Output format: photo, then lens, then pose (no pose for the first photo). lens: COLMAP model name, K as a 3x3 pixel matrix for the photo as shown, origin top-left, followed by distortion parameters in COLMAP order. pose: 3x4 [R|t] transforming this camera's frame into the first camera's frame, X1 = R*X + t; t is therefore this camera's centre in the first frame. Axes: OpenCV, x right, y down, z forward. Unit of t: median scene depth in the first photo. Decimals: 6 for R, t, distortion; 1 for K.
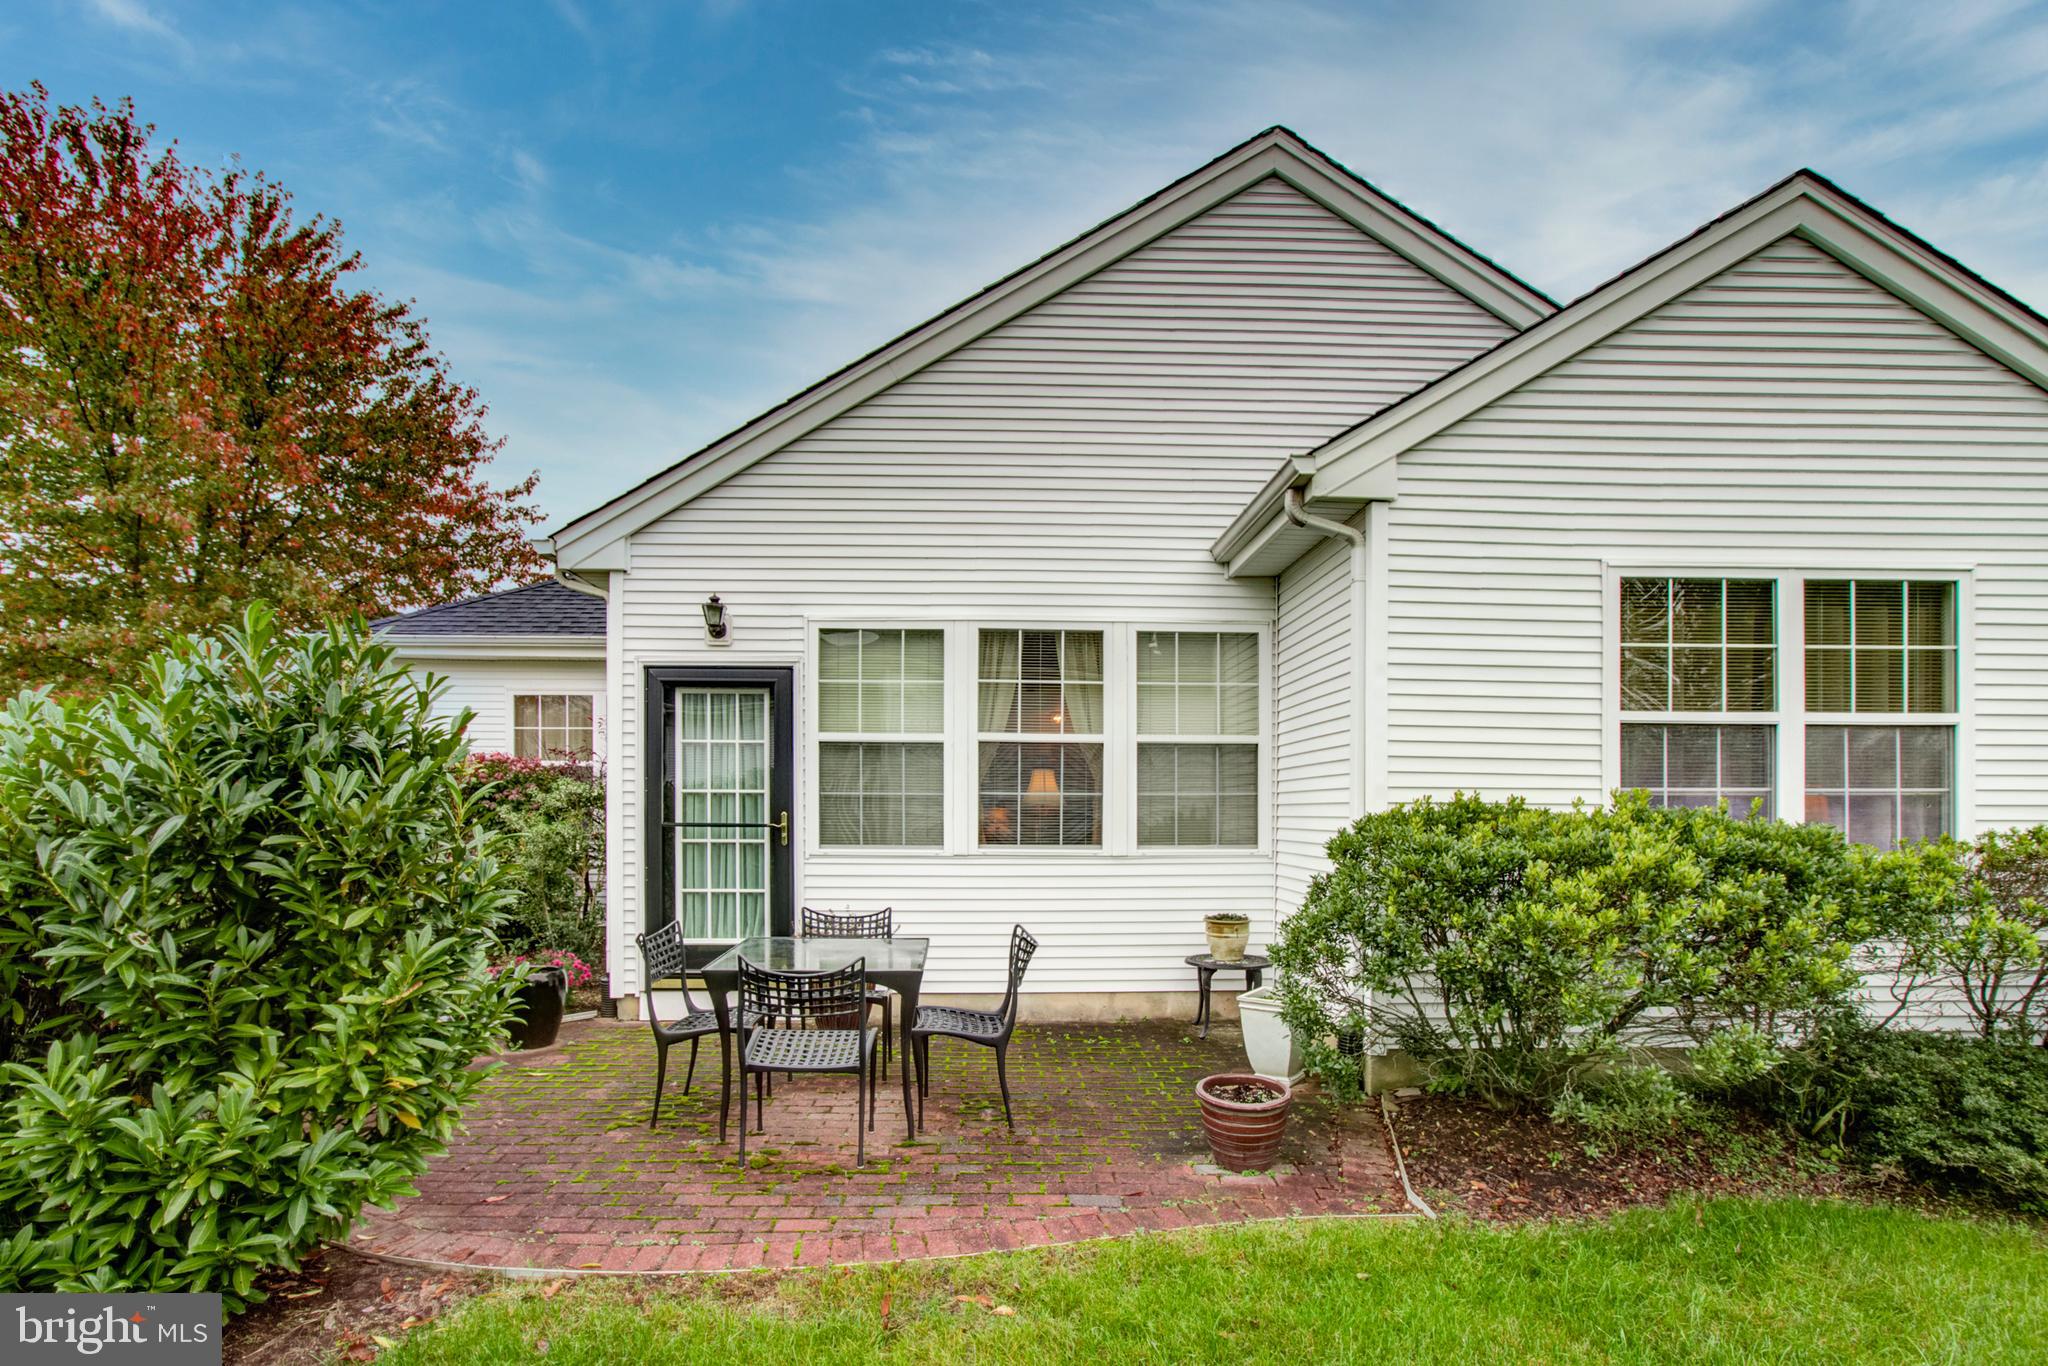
lens RADIAL K [[996.2, 0, 1025.7], [0, 996.2, 816.2], [0, 0, 1]] dist [-0.014069, 0.007322]
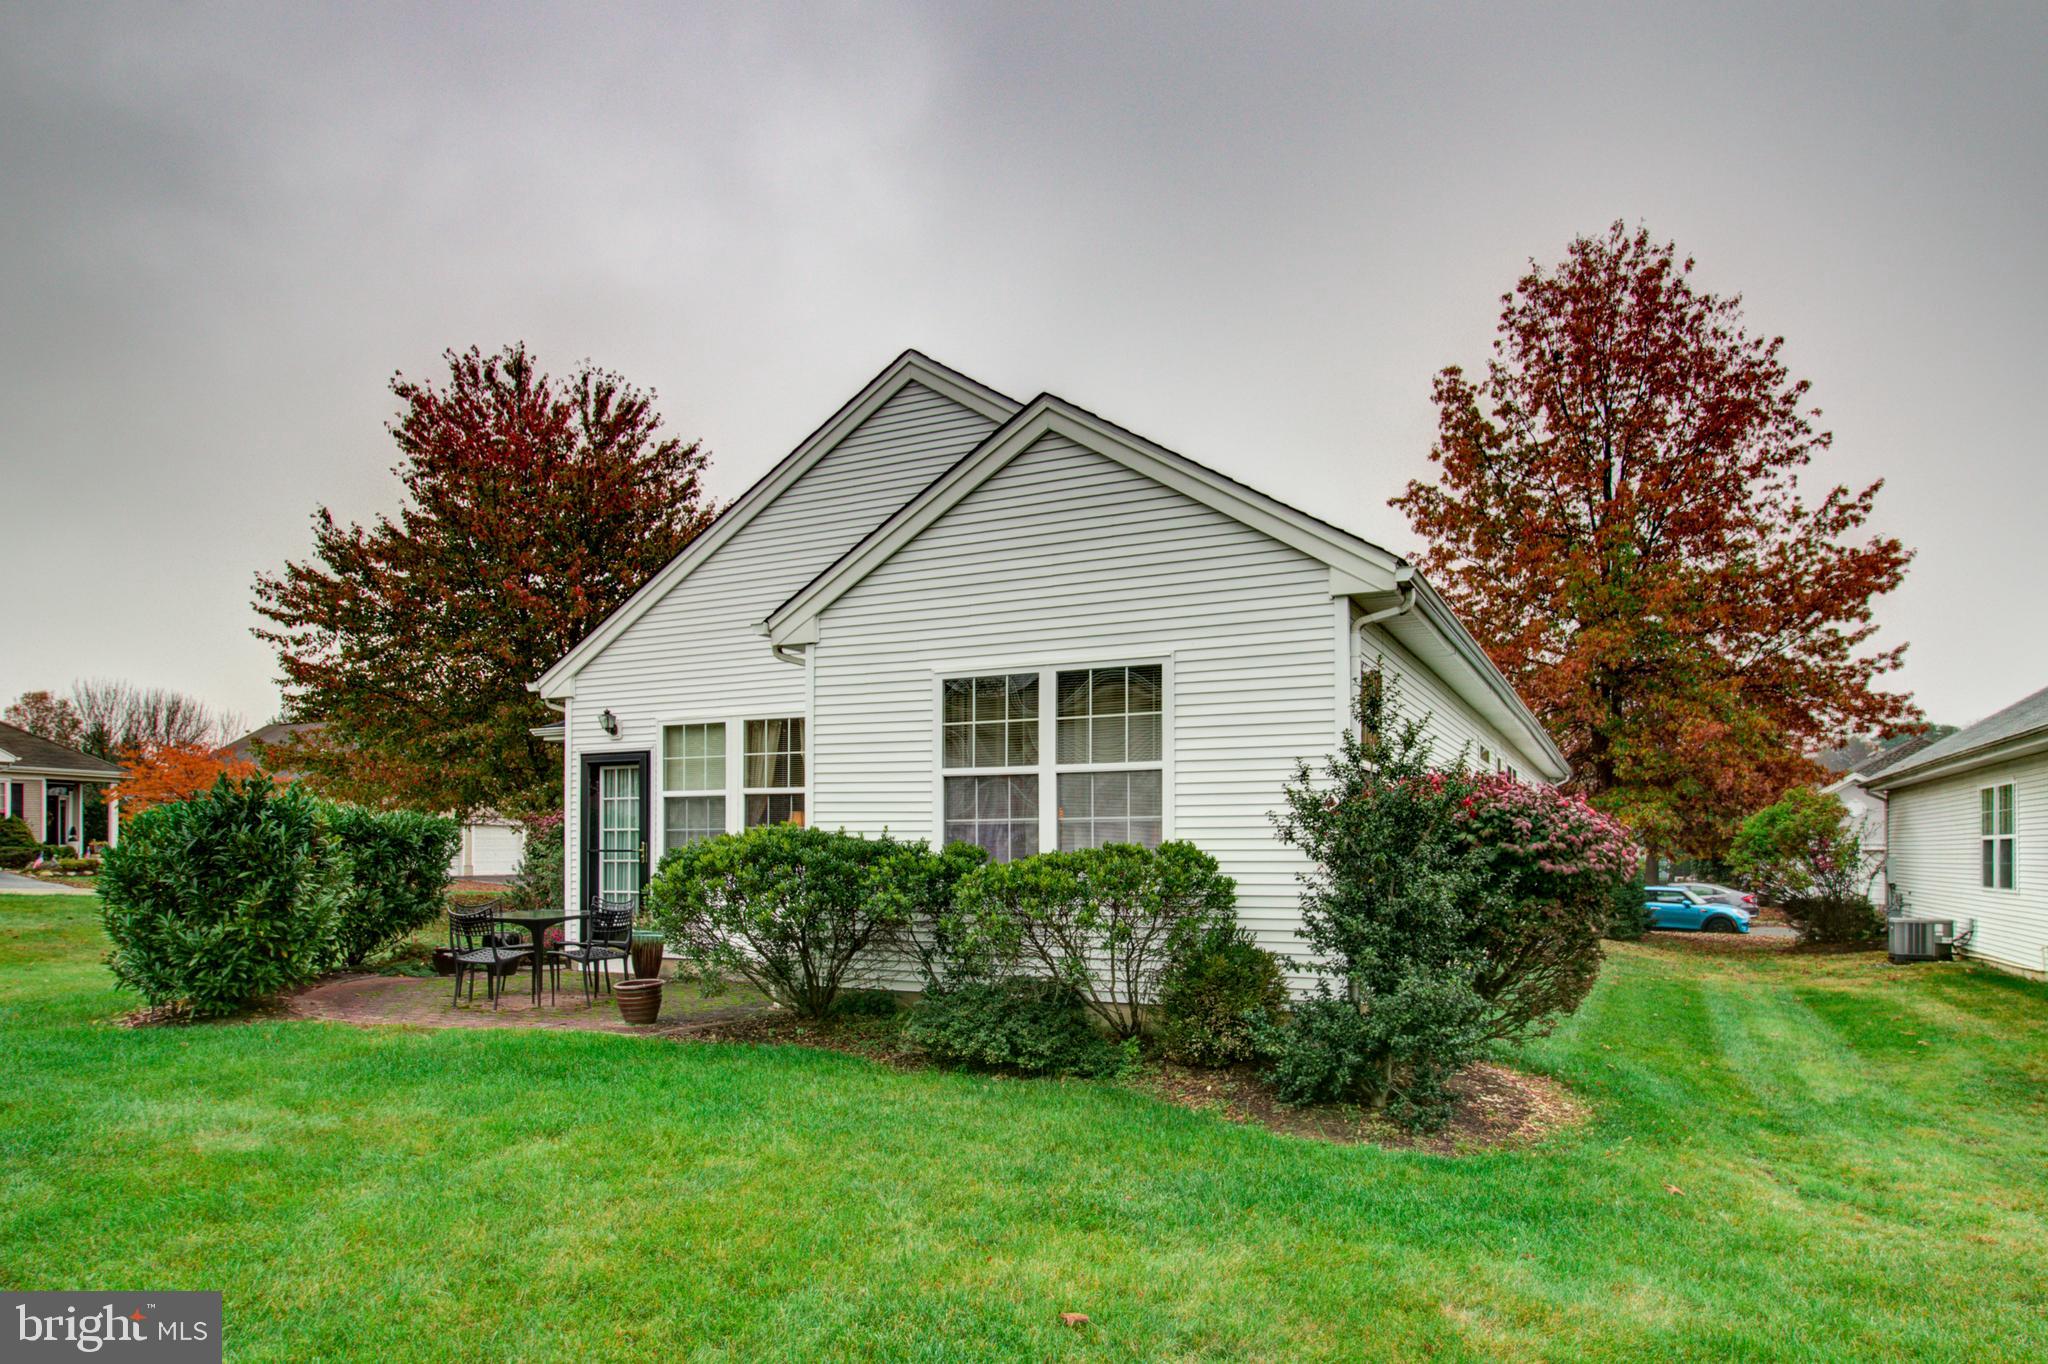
lens RADIAL K [[1237.2, 0, 1034.3], [0, 1237.2, 841.7], [0, 0, 1]] dist [0.002875, -0.000861]
pose [[0.885122, -0.008822, -0.465276, 1.228565], [0.001995, 0.999883, -0.015164, 0.026138], [0.465356, 0.012494, 0.885036, -0.461068]]
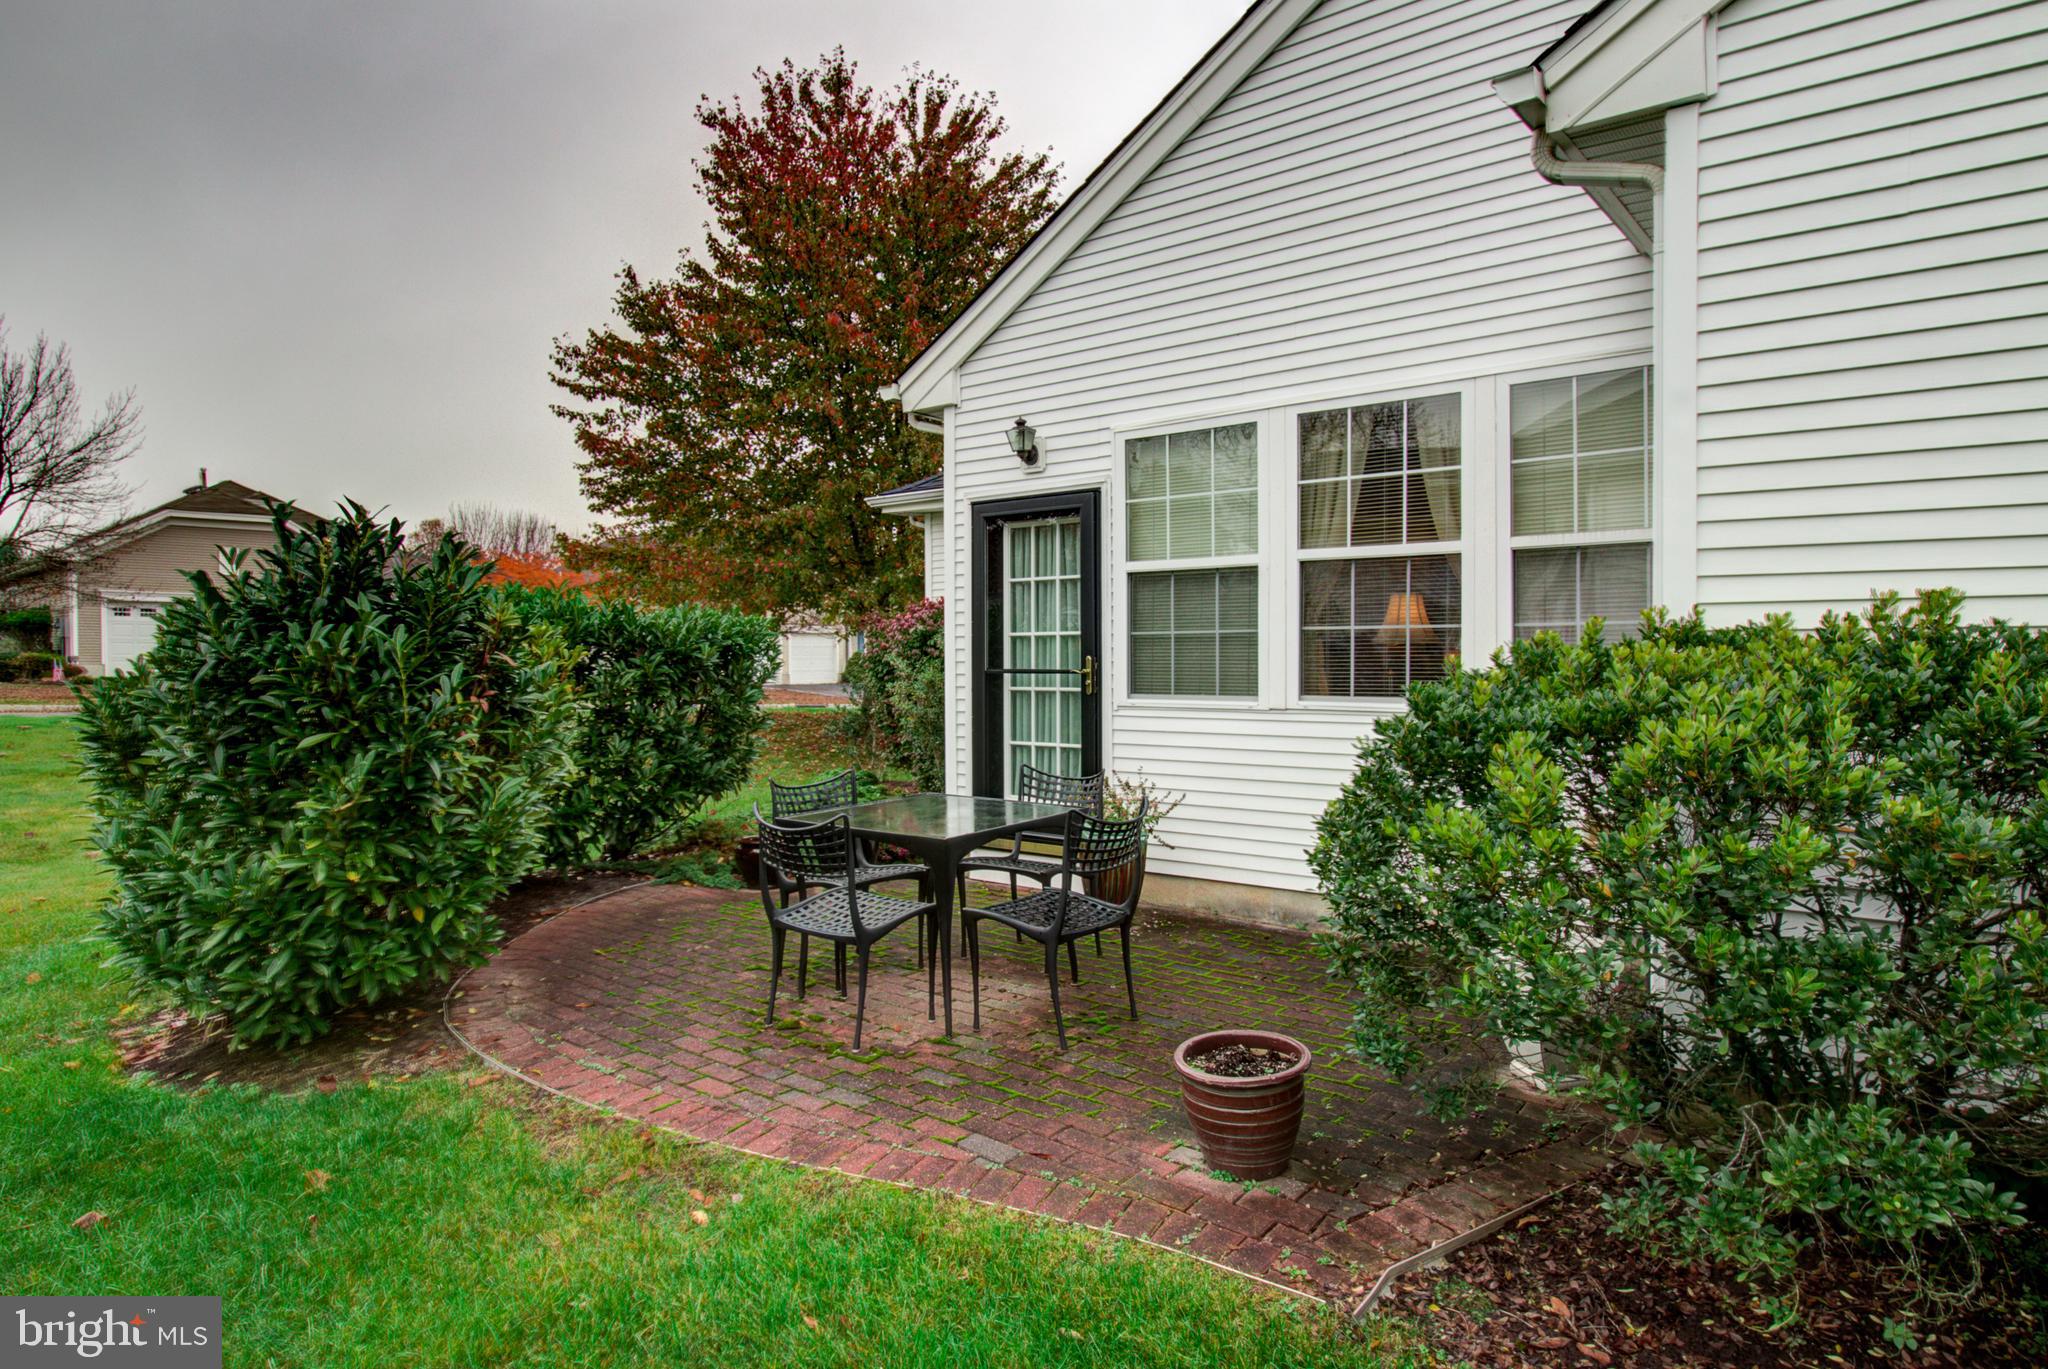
lens RADIAL K [[1195.0, 0, 1028.4], [0, 1195.0, 673.3], [0, 0, 1]] dist [0.004671, 0.000035]
pose [[0.757748, 0.001974, -0.652544, 0.397180], [0.002534, 0.999979, 0.005968, 0.004122], [0.652542, -0.006176, 0.757727, 0.172790]]
